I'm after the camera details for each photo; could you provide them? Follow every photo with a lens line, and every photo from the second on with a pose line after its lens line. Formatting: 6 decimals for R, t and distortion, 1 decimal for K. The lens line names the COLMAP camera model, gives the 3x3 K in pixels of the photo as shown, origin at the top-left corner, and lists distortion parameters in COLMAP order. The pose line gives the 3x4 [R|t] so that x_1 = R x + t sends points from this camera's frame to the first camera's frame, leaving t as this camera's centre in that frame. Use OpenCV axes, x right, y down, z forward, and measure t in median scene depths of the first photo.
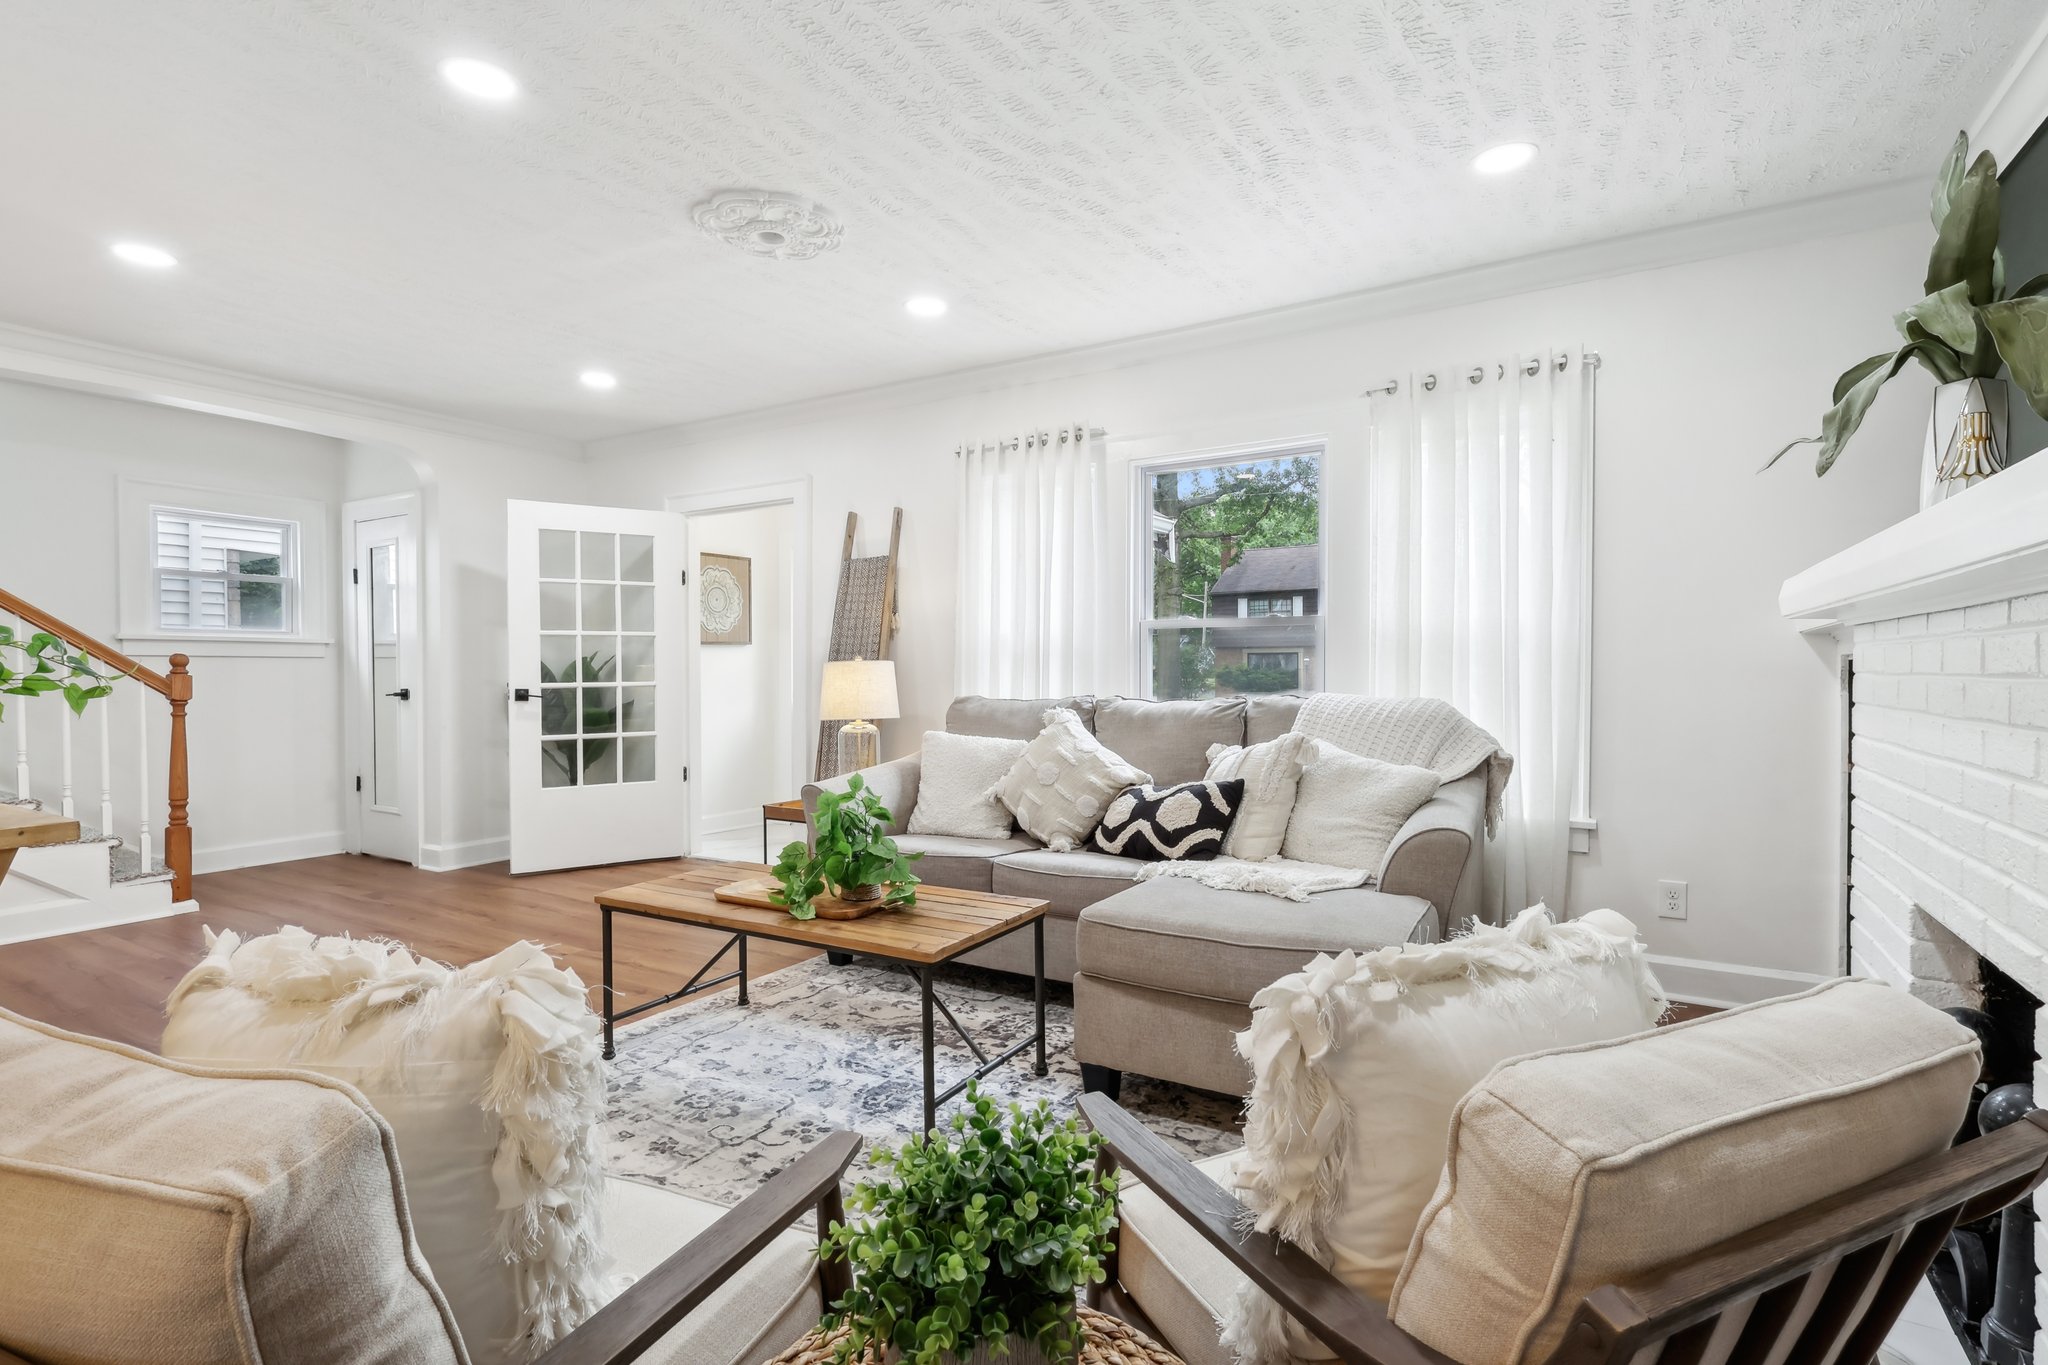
lens RADIAL K [[979.6, 0, 1023.0], [0, 979.6, 691.5], [0, 0, 1]] dist [-0.000880, -0.001233]
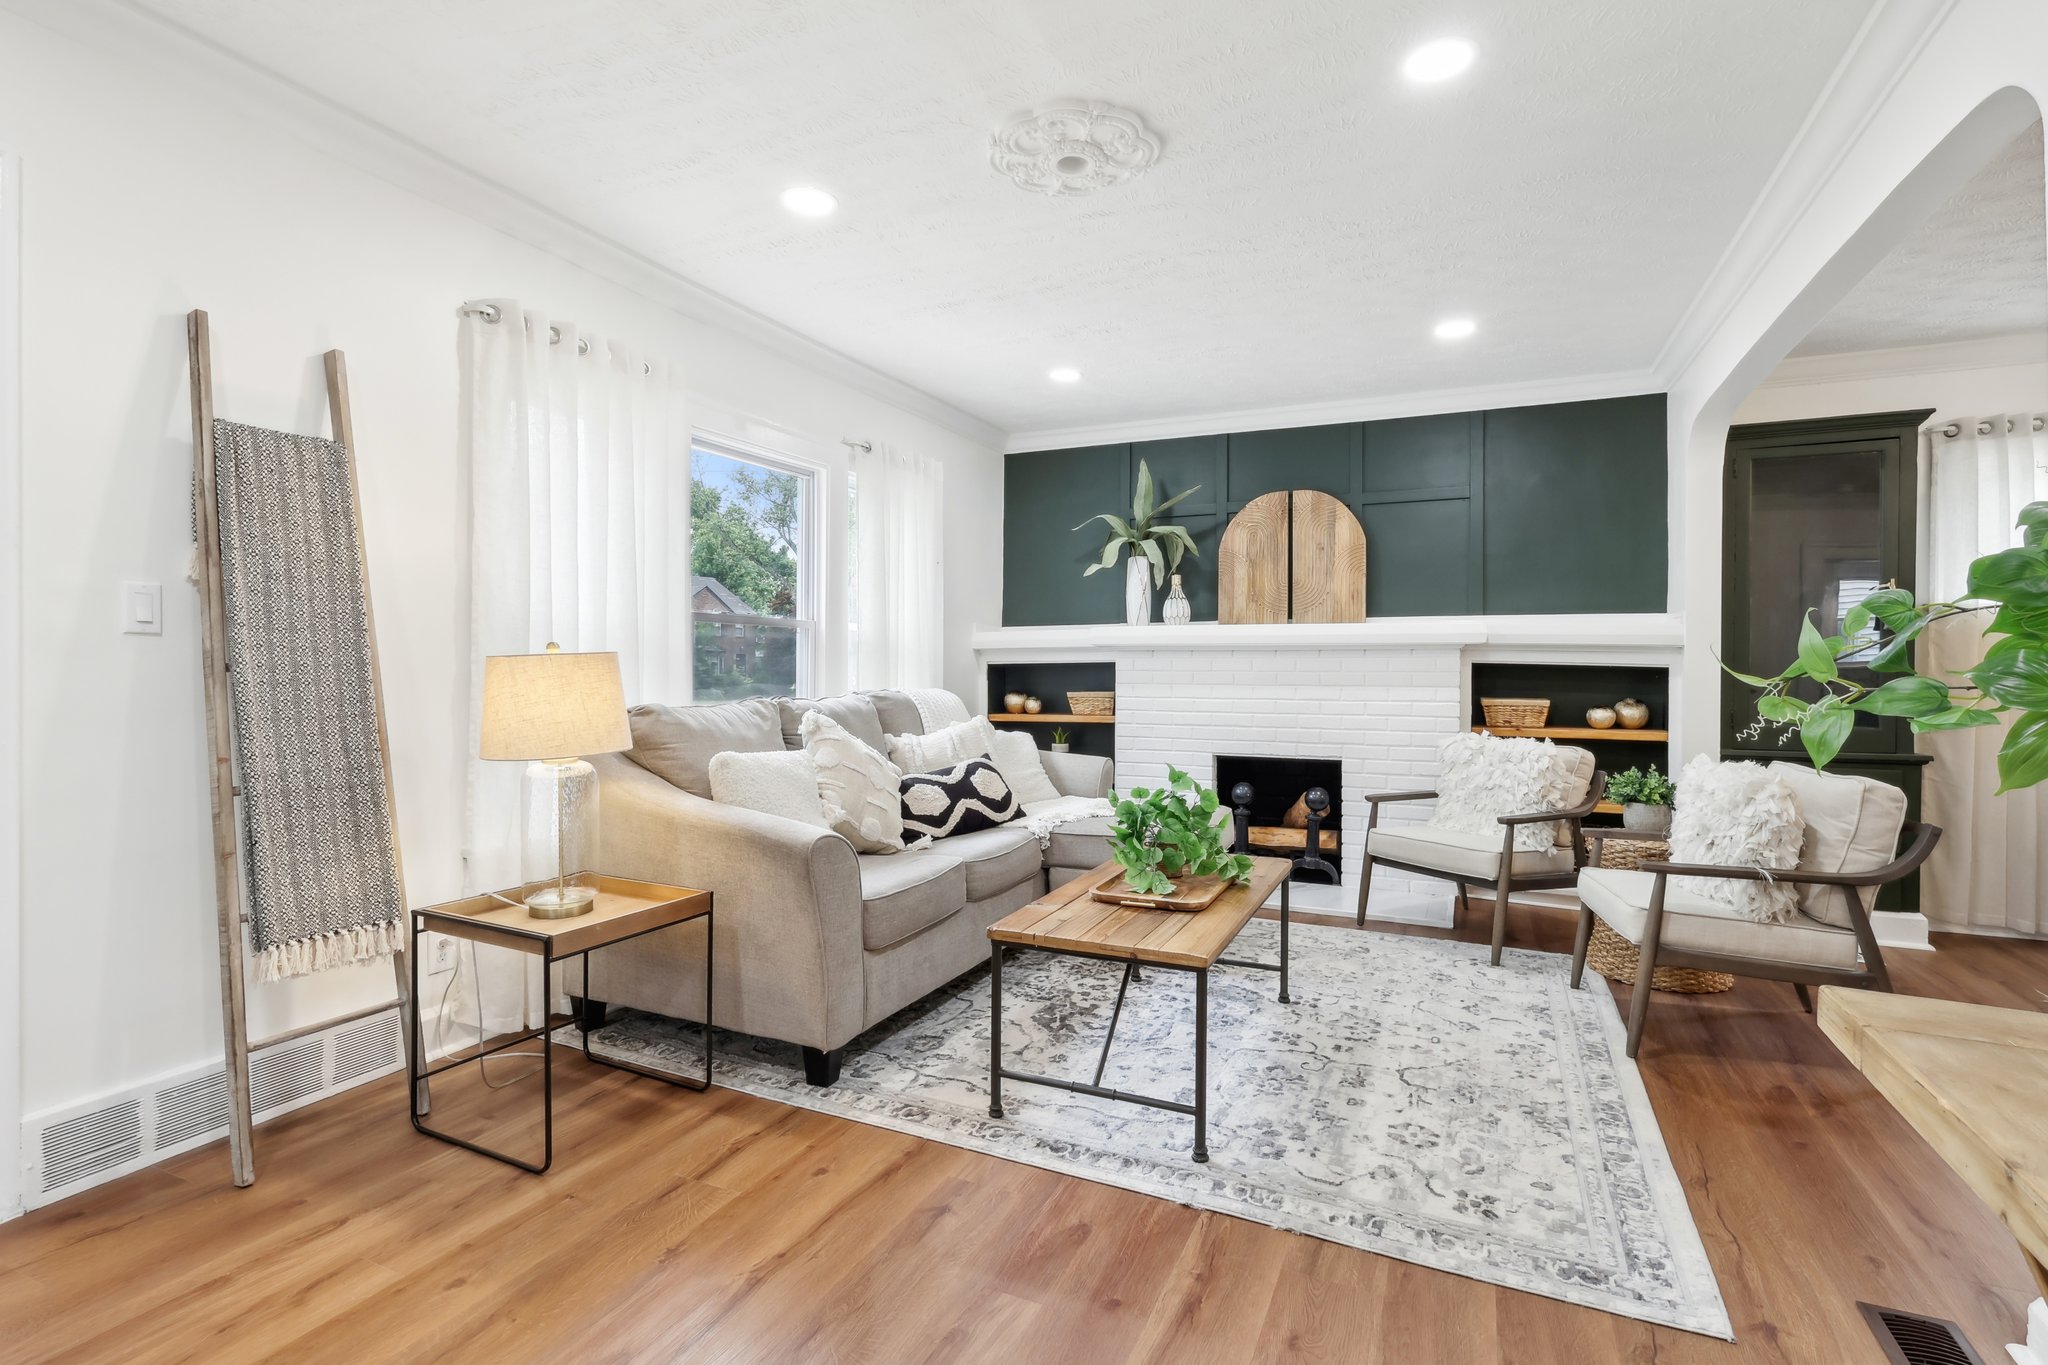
lens RADIAL K [[979.6, 0, 1024.7], [0, 979.6, 667.3], [0, 0, 1]] dist [-0.000880, -0.001233]
pose [[-0.117385, 0.004112, 0.993078, -1.081110], [0.014017, 0.999899, -0.002483, -0.021514], [-0.992988, 0.013628, -0.117431, 1.112832]]
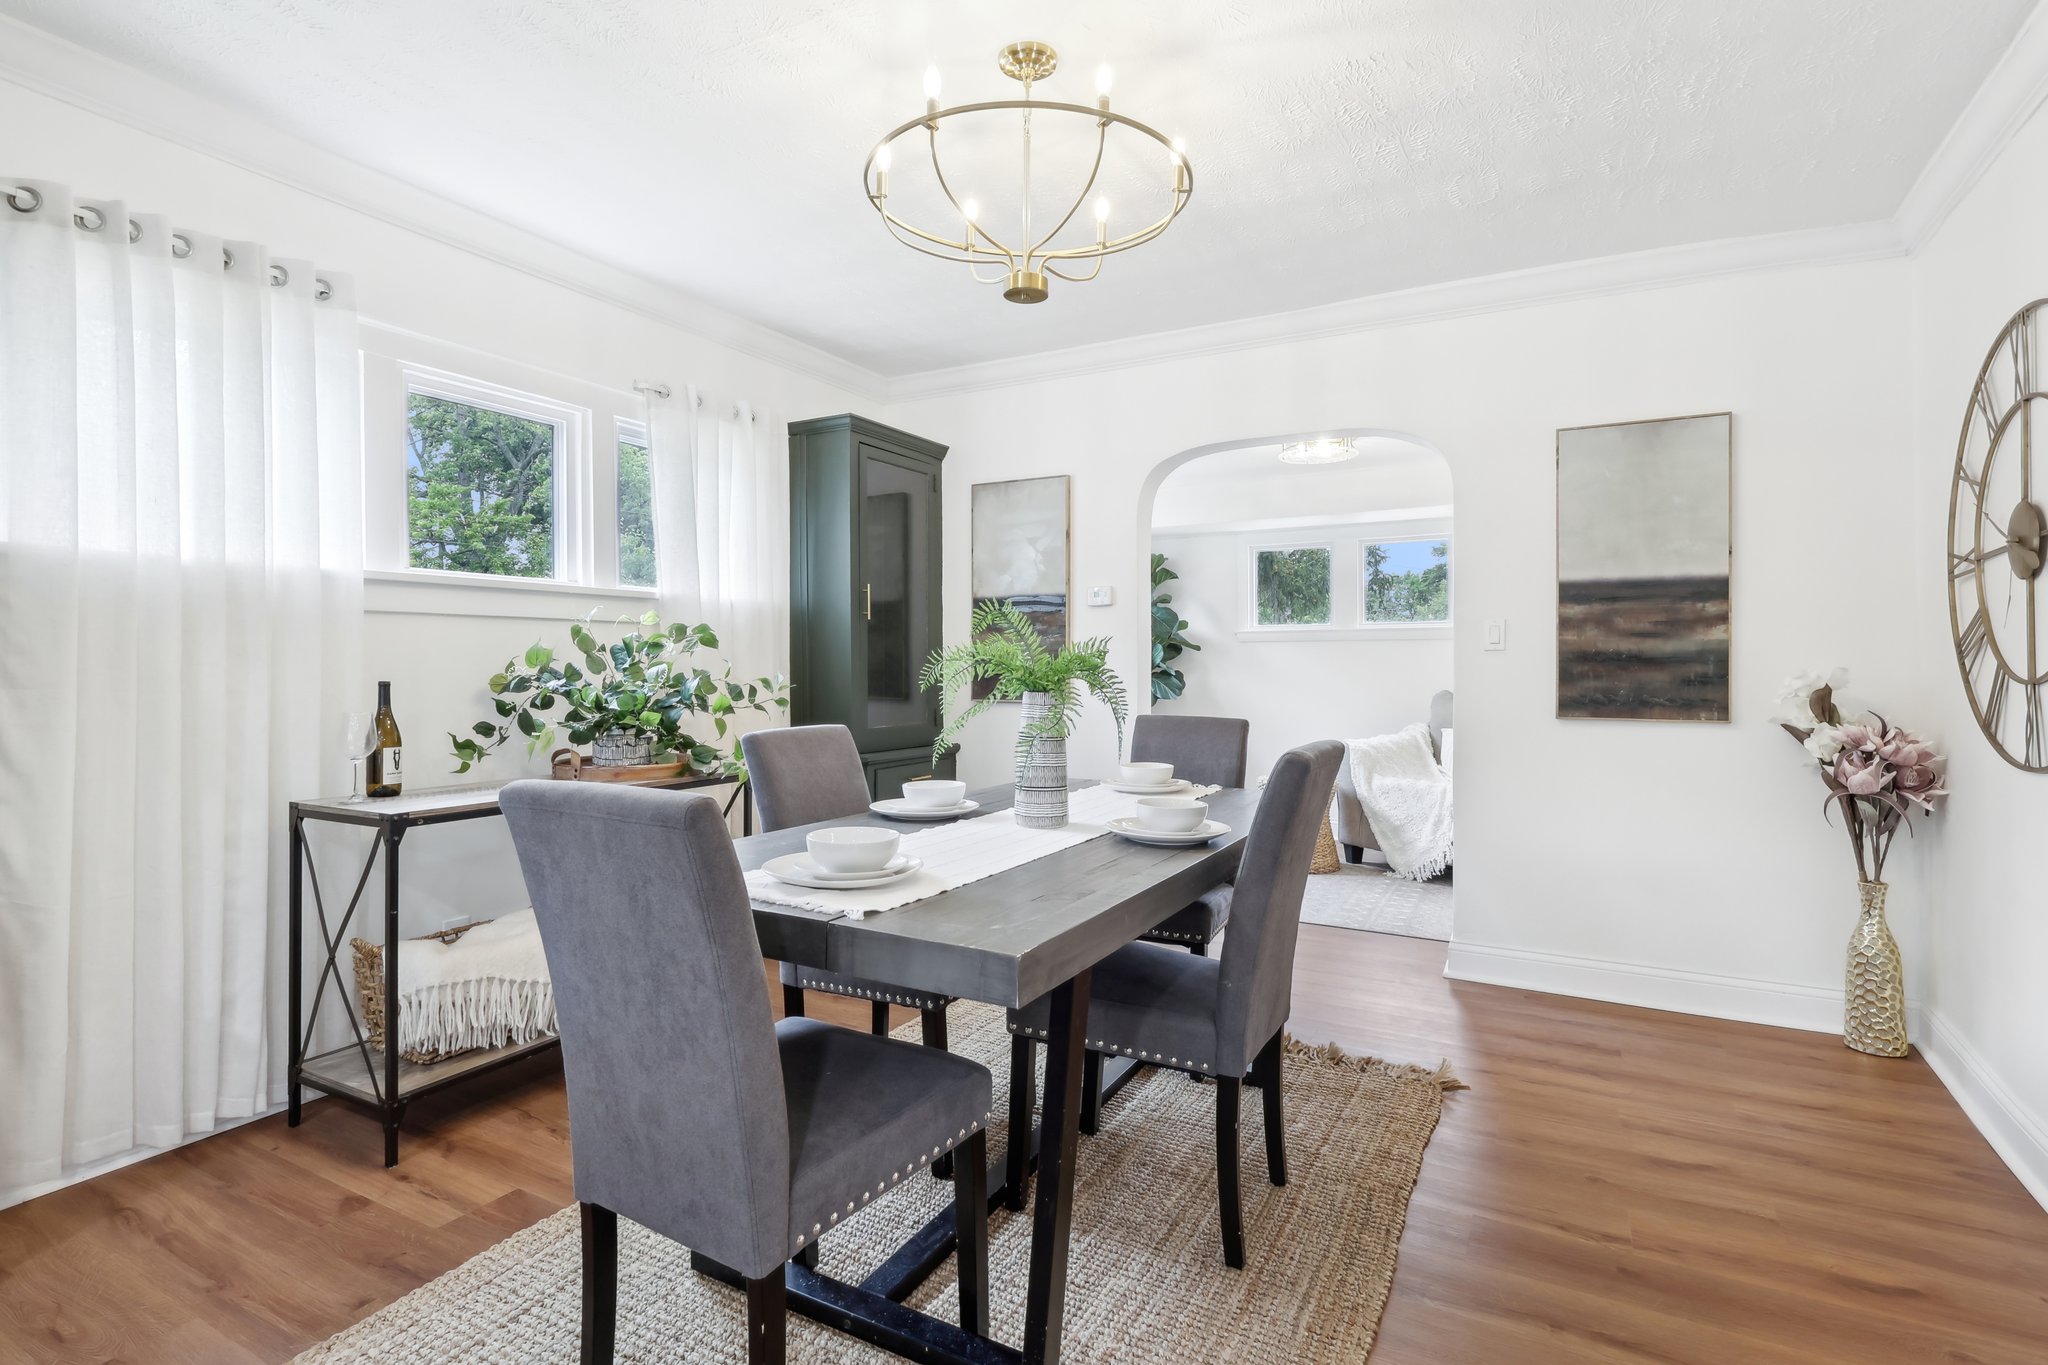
lens RADIAL K [[979.6, 0, 1020.7], [0, 979.6, 670.3], [0, 0, 1]] dist [-0.000880, -0.001233]
pose [[-0.999115, 0.010341, -0.040770, -0.538966], [0.009689, 0.999822, 0.016162, -0.010453], [0.040929, 0.015752, -0.999038, 0.368926]]
